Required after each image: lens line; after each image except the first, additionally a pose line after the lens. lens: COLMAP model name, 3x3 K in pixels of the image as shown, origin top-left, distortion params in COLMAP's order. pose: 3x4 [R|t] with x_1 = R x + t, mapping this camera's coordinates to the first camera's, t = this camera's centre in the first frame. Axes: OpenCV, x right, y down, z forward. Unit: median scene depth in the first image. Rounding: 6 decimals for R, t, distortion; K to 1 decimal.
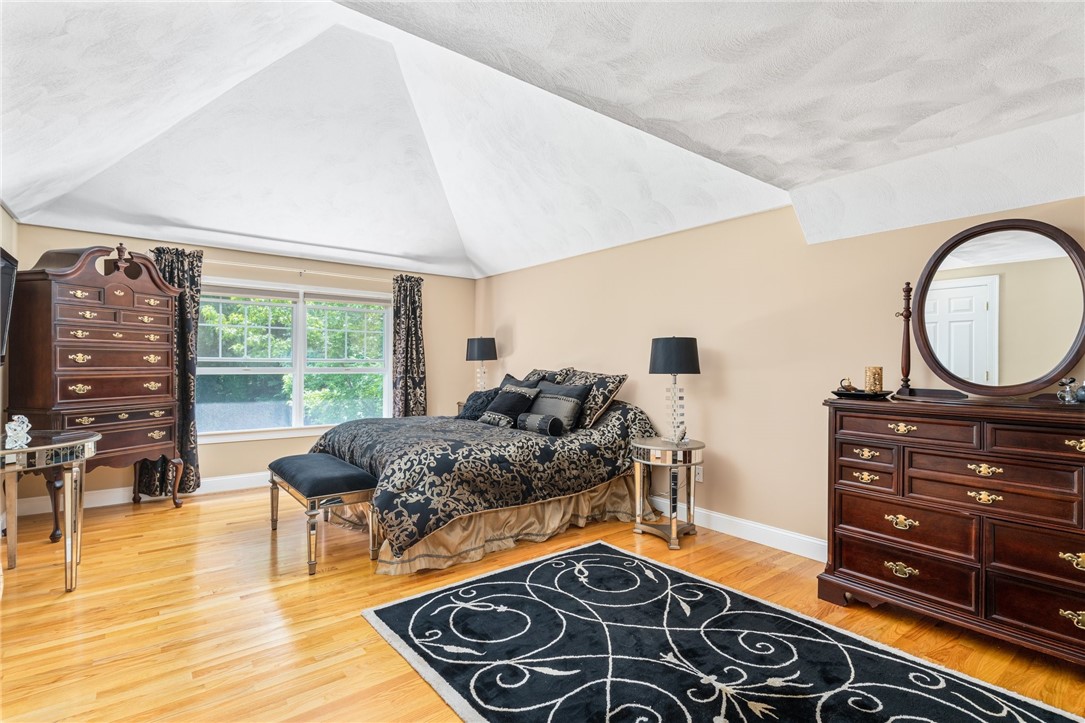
lens RADIAL K [[510.6, 0, 542.5], [0, 510.6, 361.5], [0, 0, 1]] dist [0.001077, 0.000076]
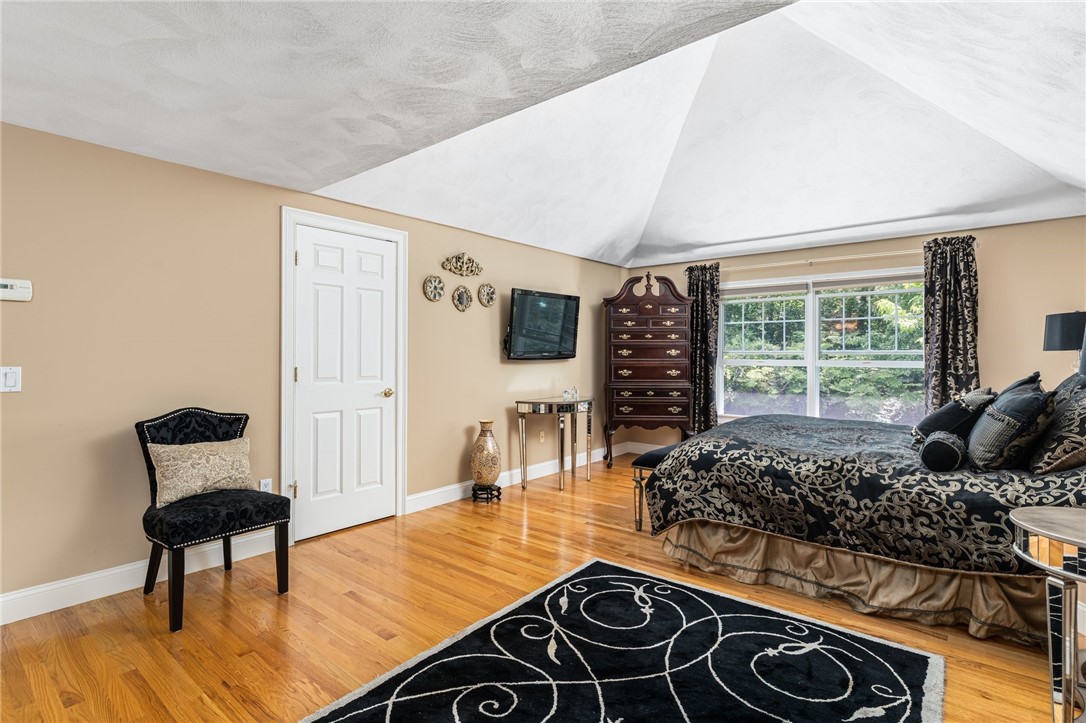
lens RADIAL K [[537.3, 0, 542.2], [0, 537.3, 349.4], [0, 0, 1]] dist [0.001716, 0.000521]
pose [[0.215144, -0.014741, -0.976471, 0.683867], [0.004210, 0.999891, -0.014167, 0.006327], [0.976573, -0.001063, 0.215182, 0.464776]]
